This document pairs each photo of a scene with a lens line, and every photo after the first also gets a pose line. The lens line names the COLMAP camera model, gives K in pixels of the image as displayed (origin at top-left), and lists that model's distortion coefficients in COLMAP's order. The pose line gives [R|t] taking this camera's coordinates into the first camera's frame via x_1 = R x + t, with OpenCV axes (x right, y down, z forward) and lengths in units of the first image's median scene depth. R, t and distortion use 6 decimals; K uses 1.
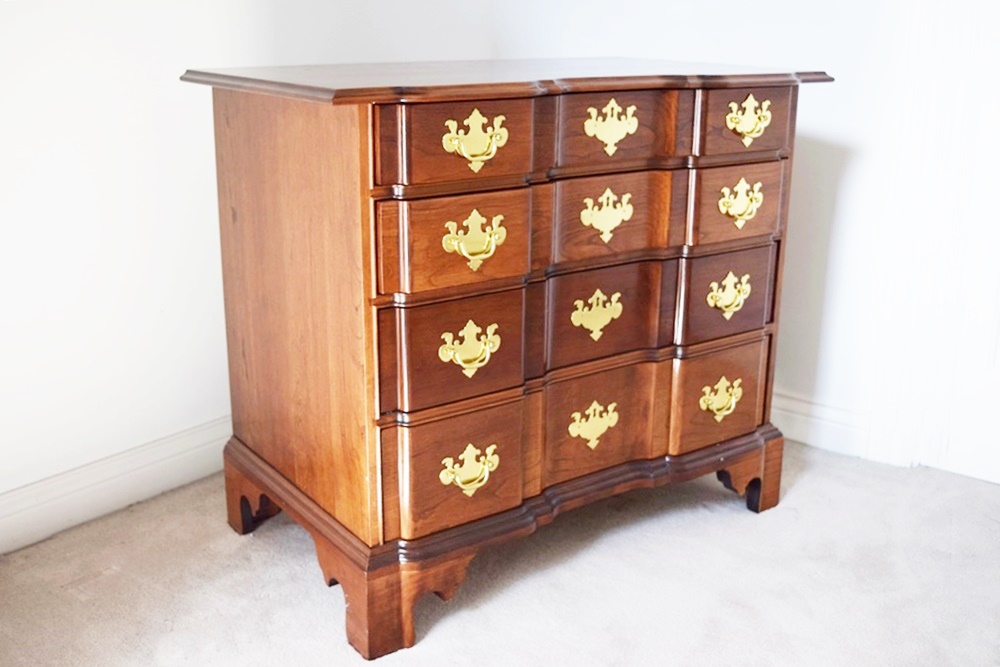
lens RADIAL K [[1073.3, 0, 495.6], [0, 1073.3, 331.1], [0, 0, 1]] dist [-0.028119, 0.000000]
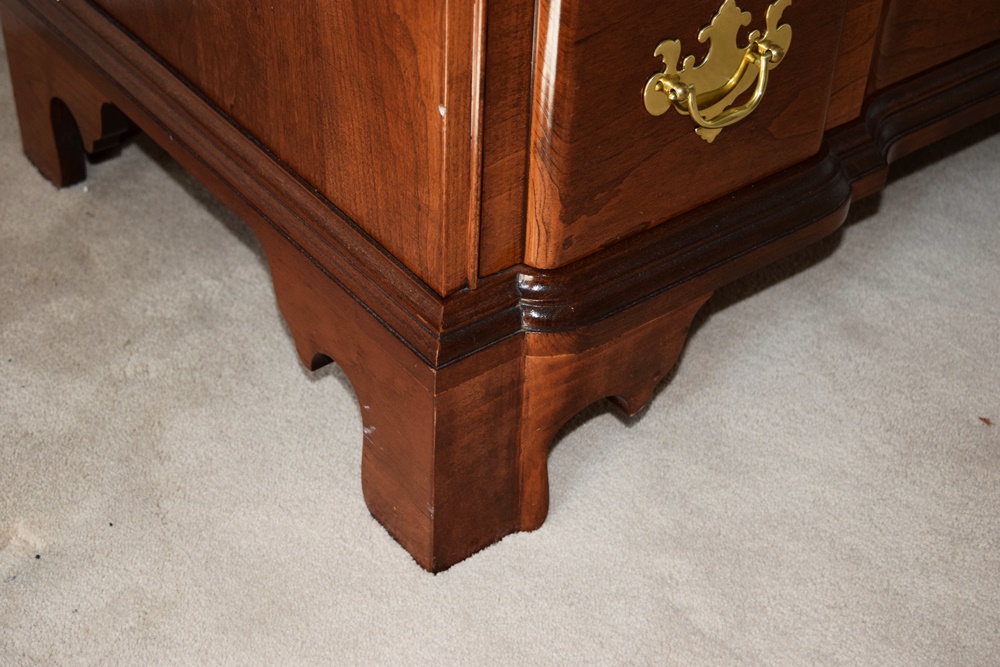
lens RADIAL K [[1626.9, 0, 500.9], [0, 1626.9, 333.0], [0, 0, 1]] dist [-0.061480, 0.000000]
pose [[0.999156, -0.002009, 0.041035, -0.115010], [-0.013061, 0.931450, 0.363634, 0.019221], [-0.038953, -0.363863, 0.930638, 0.483411]]
